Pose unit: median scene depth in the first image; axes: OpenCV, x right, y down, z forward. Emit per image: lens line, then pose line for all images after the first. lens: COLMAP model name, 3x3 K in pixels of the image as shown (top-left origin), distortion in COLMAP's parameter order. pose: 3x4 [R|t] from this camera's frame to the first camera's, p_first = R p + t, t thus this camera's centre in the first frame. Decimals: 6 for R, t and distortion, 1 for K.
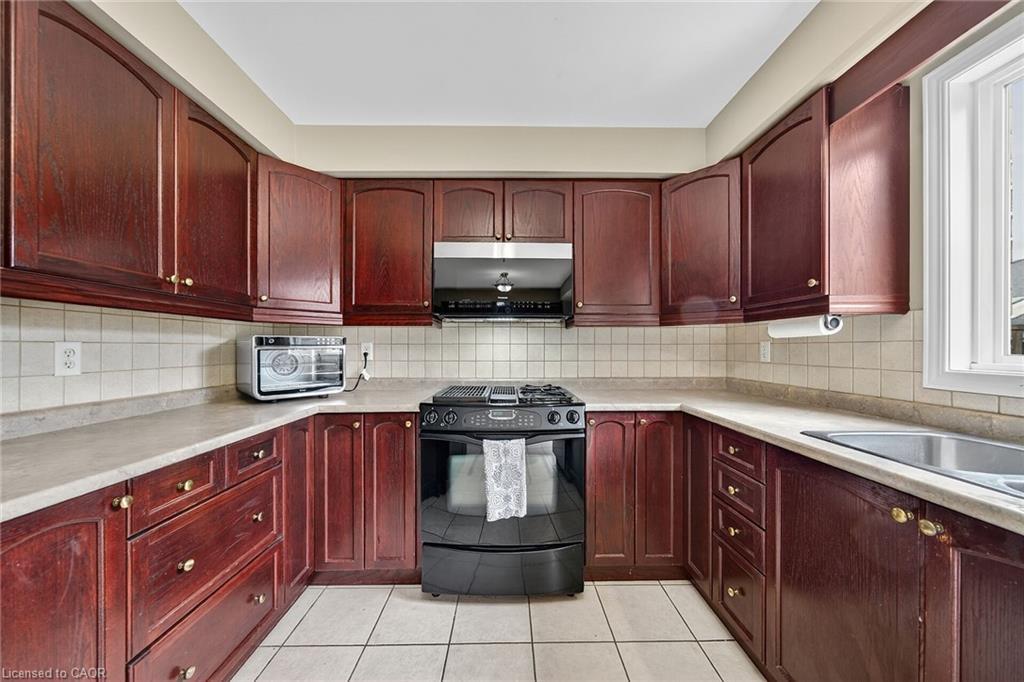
lens RADIAL K [[351.8, 0, 512.7], [0, 351.8, 344.6], [0, 0, 1]] dist [-0.000315, 0.000161]
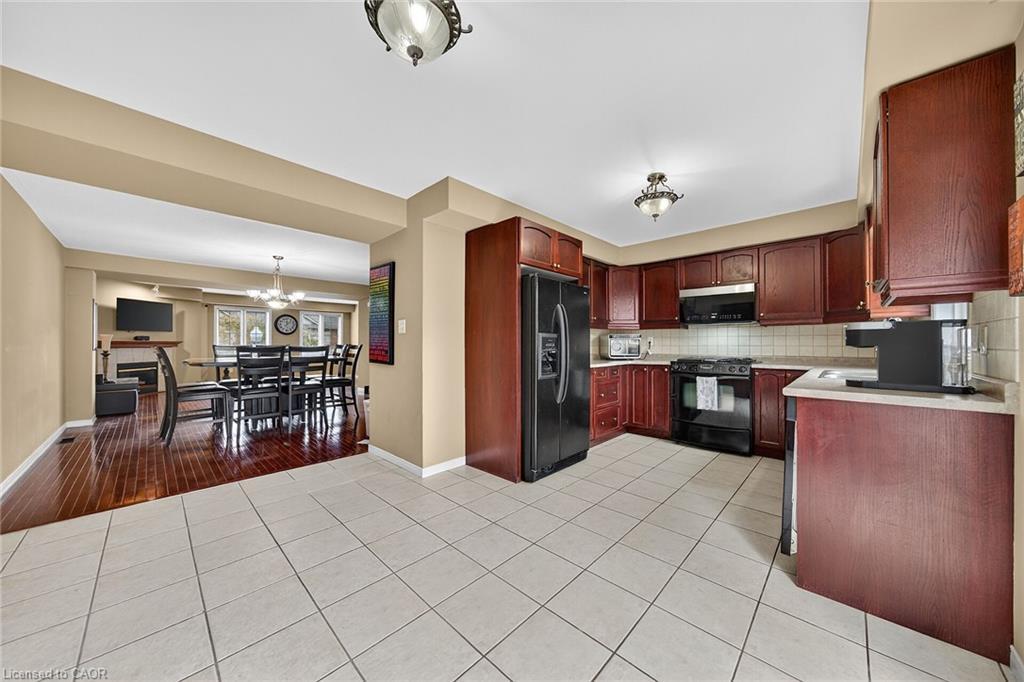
lens RADIAL K [[351.8, 0, 512.7], [0, 351.8, 344.6], [0, 0, 1]] dist [-0.000315, 0.000161]
pose [[0.705199, 0.002737, -0.709004, 0.649411], [0.002025, 0.999981, 0.005874, 0.035122], [0.709007, -0.005578, 0.705180, -1.395804]]
